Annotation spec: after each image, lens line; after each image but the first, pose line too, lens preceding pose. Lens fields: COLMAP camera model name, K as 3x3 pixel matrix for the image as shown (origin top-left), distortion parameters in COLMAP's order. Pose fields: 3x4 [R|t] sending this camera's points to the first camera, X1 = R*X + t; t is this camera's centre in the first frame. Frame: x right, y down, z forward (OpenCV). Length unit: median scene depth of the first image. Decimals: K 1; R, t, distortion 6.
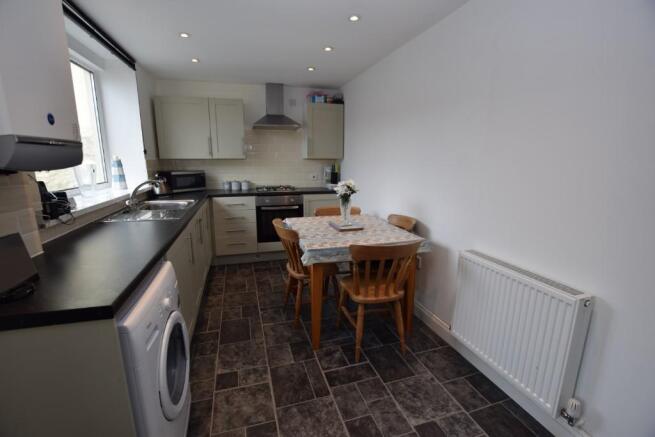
lens RADIAL K [[295.1, 0, 327.5], [0, 295.1, 218.5], [0, 0, 1]] dist [-0.034291, 0.000312]
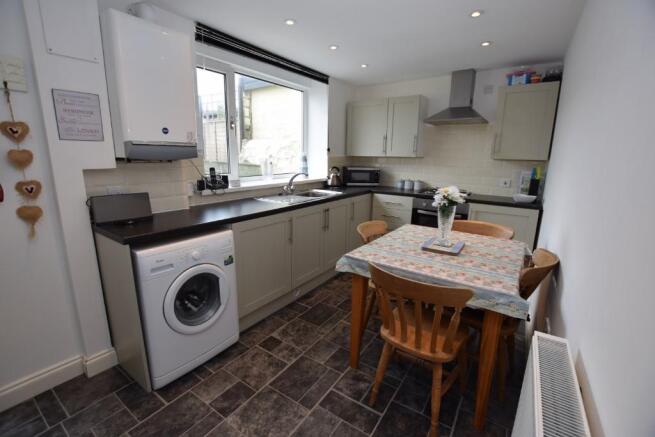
lens RADIAL K [[295.1, 0, 327.5], [0, 295.1, 218.5], [0, 0, 1]] dist [-0.034291, 0.000312]
pose [[0.609832, 0.171082, -0.773845, 0.351838], [-0.169723, 0.981962, 0.083342, -0.044047], [0.774145, 0.080515, 0.627868, 0.220225]]
